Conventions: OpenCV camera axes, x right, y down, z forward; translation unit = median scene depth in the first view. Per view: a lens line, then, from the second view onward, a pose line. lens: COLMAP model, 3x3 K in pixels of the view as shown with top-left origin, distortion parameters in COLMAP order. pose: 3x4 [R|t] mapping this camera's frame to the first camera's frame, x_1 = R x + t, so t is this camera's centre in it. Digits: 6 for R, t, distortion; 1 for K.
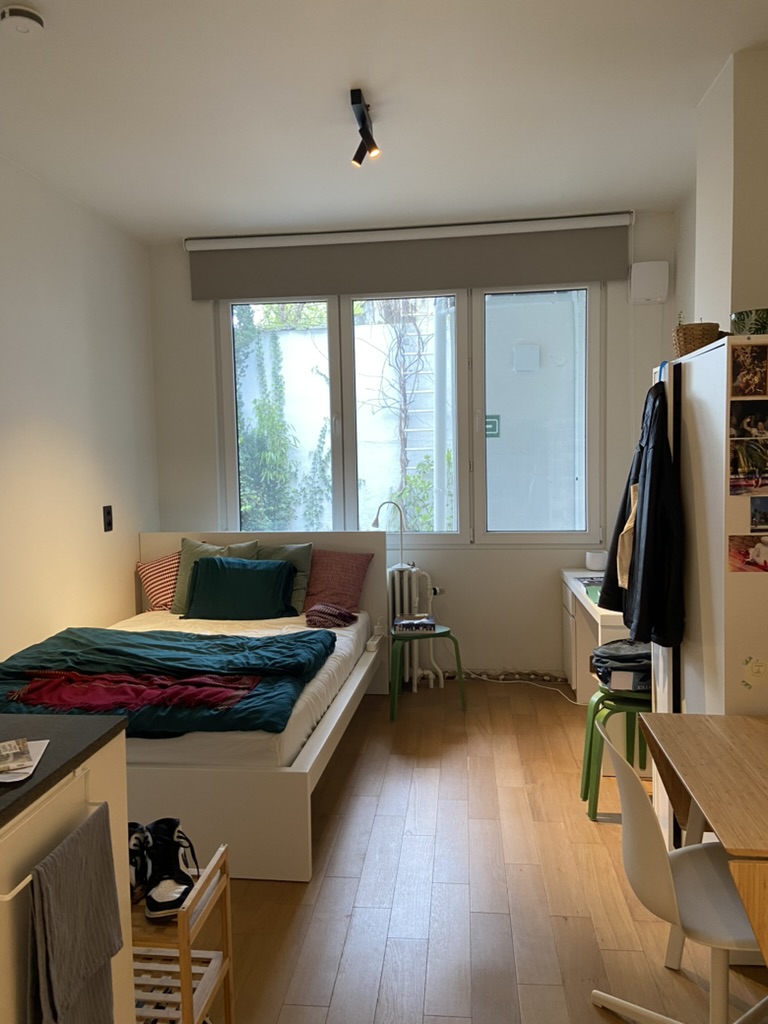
lens RADIAL K [[781.1, 0, 386.8], [0, 781.1, 504.8], [0, 0, 1]] dist [0.109021, -0.137619]
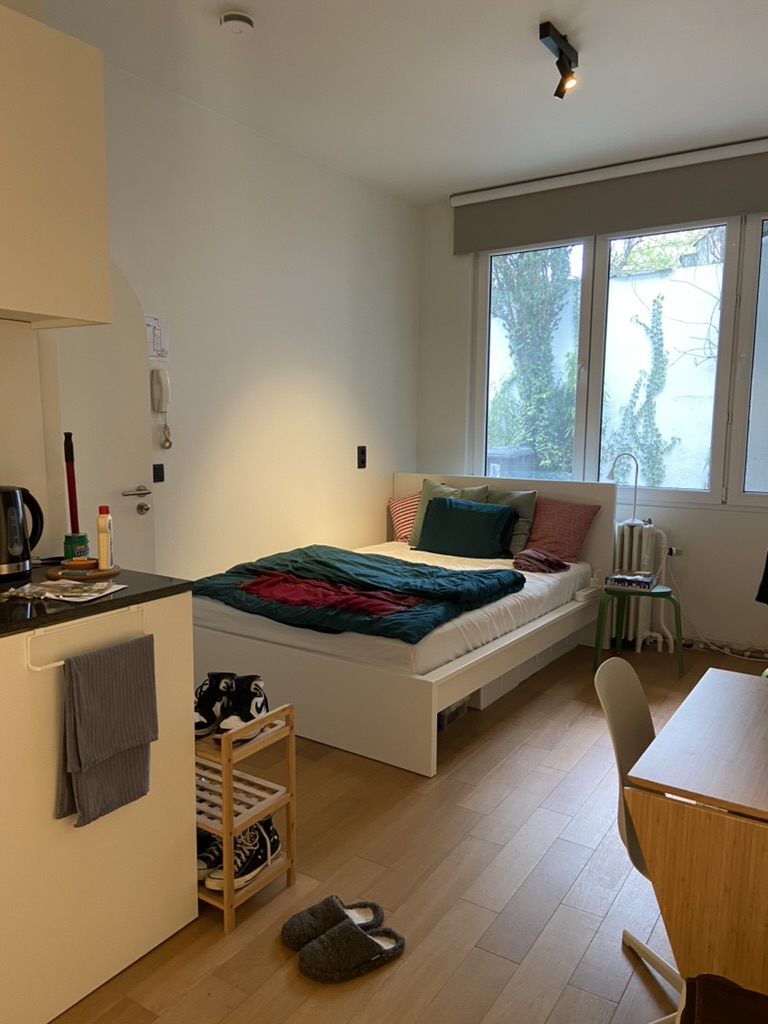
lens RADIAL K [[781.1, 0, 369.9], [0, 781.1, 523.8], [0, 0, 1]] dist [0.109021, -0.137619]
pose [[0.880663, 0.084943, -0.466066, 0.195979], [-0.051033, 0.995079, 0.084928, 0.016649], [0.470987, -0.051008, 0.880664, -0.002607]]
